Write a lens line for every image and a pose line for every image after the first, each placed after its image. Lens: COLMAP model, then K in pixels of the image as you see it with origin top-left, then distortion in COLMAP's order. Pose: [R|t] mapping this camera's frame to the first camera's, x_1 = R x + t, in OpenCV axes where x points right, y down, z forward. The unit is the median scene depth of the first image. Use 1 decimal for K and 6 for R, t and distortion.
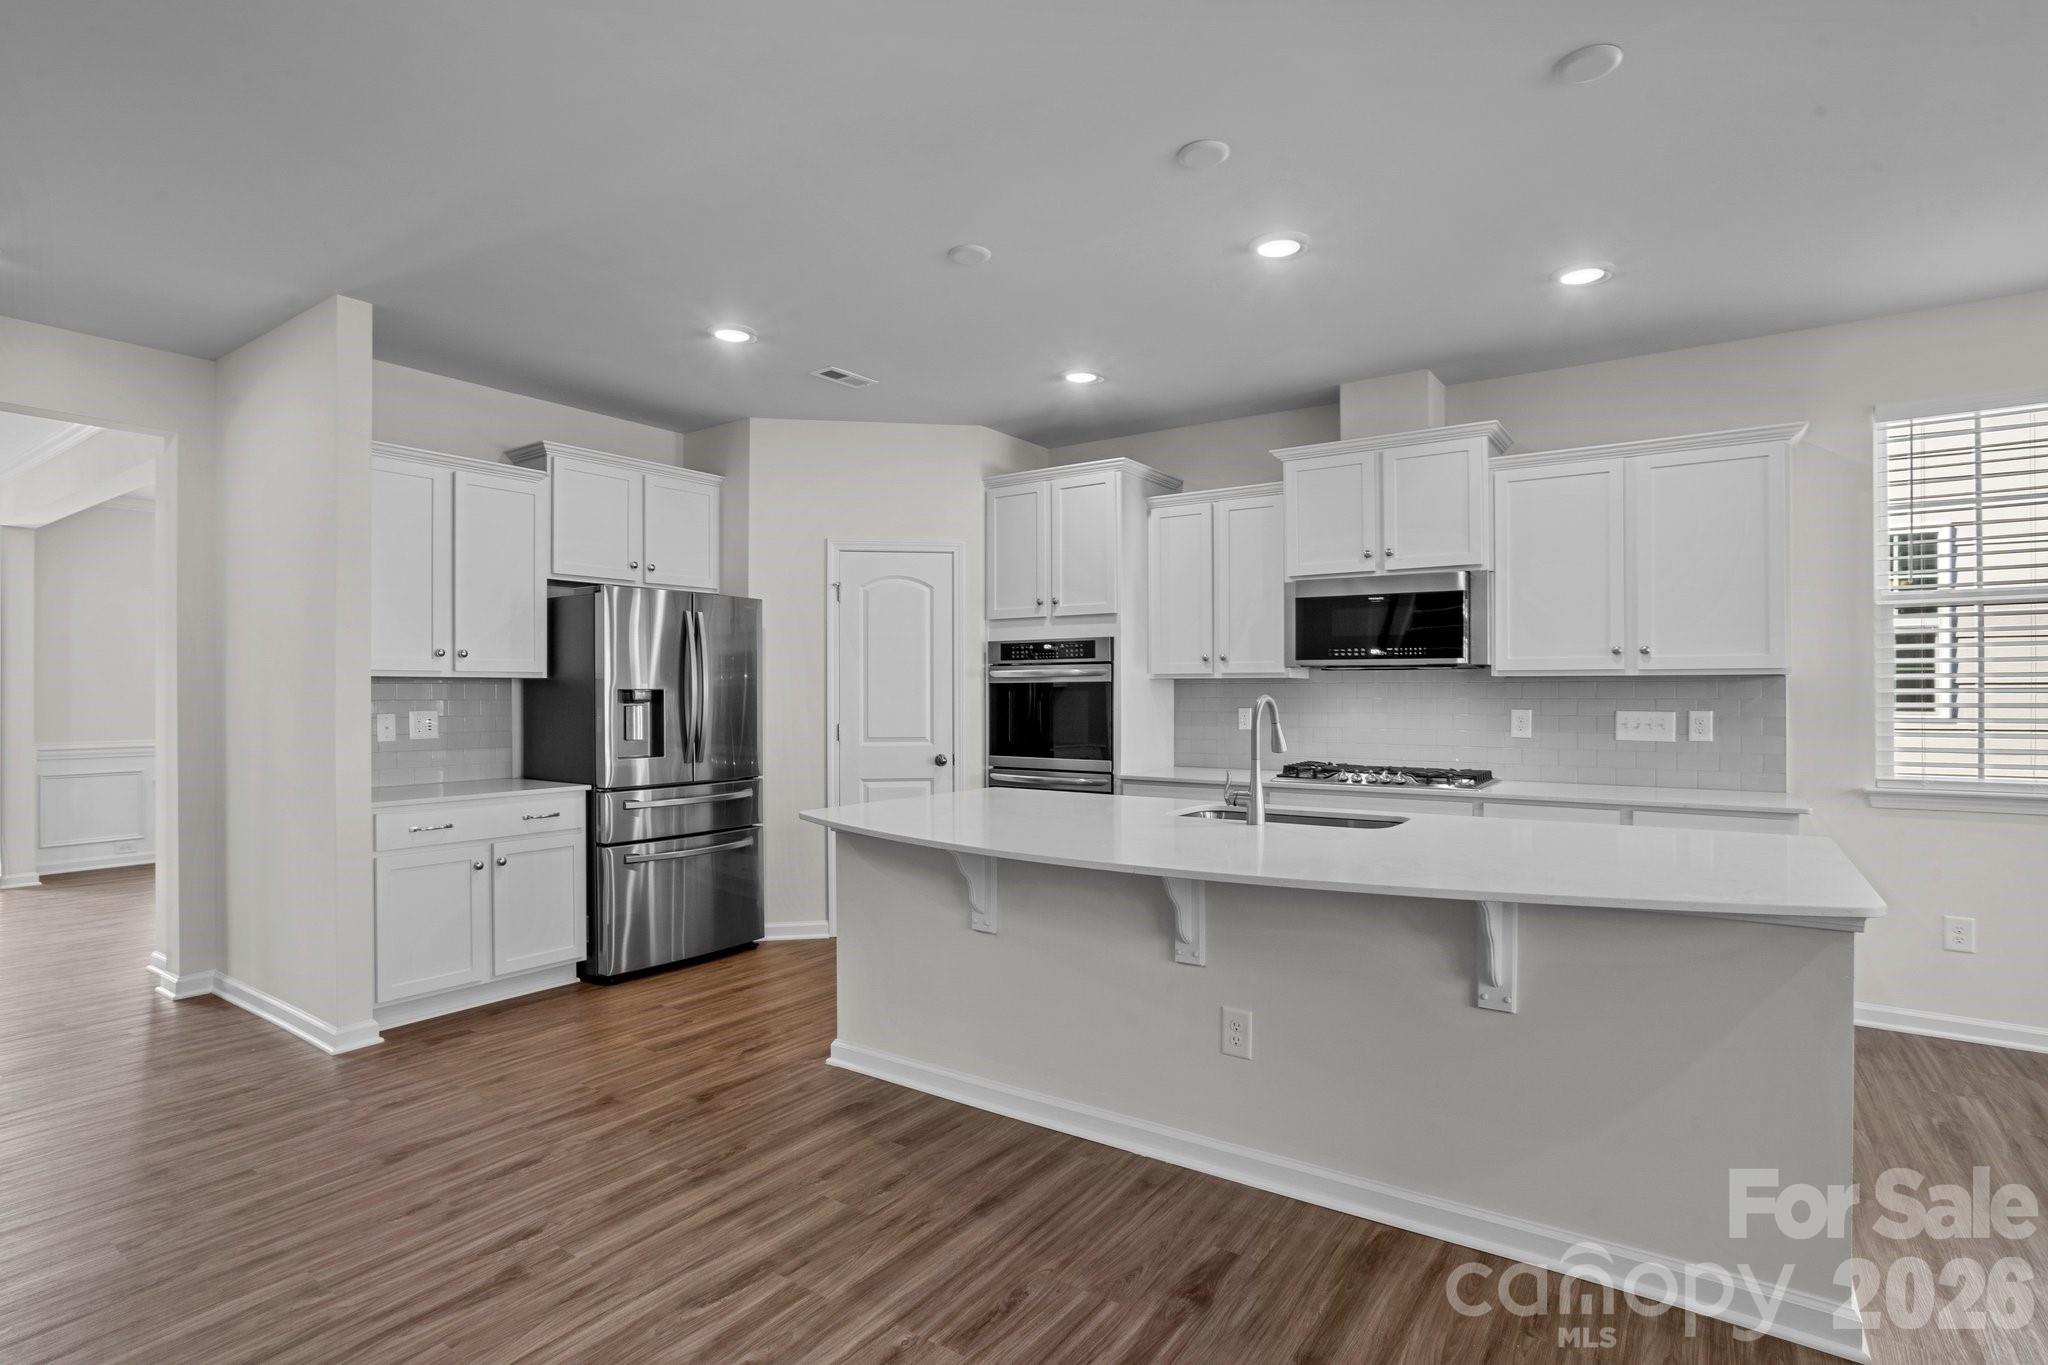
lens RADIAL K [[998.0, 0, 1020.5], [0, 998.0, 694.6], [0, 0, 1]] dist [-0.038535, 0.004445]
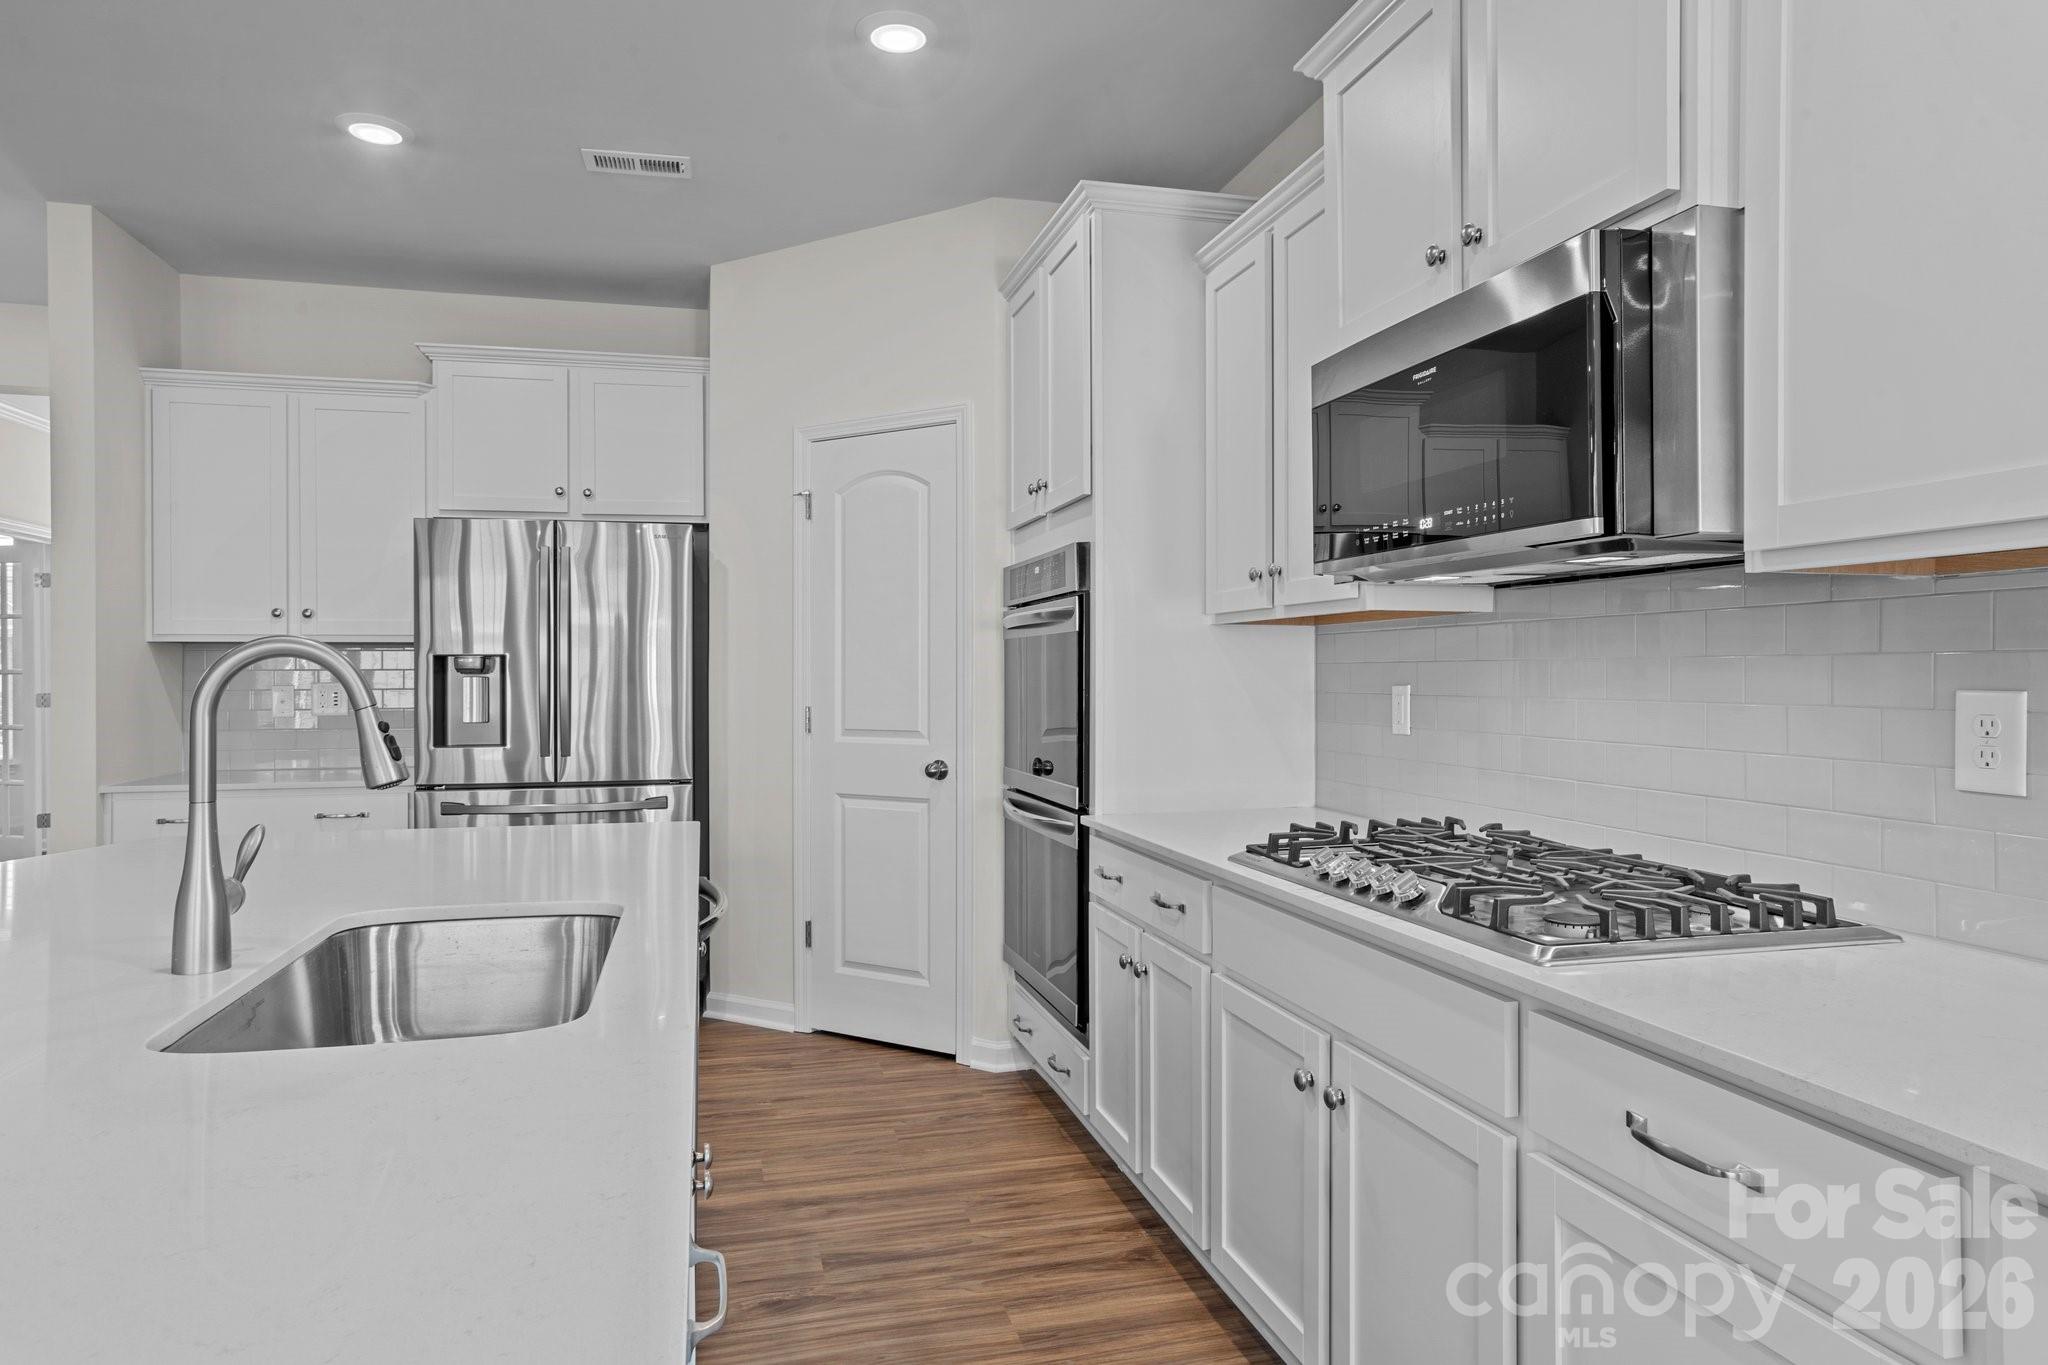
lens RADIAL K [[1224.4, 0, 1023.1], [0, 1224.4, 677.1], [0, 0, 1]] dist [0.007914, 0.001815]
pose [[0.765661, -0.001178, -0.643243, 0.443861], [0.003494, 0.999991, 0.002327, 0.008309], [0.643235, -0.004029, 0.765658, 0.476912]]
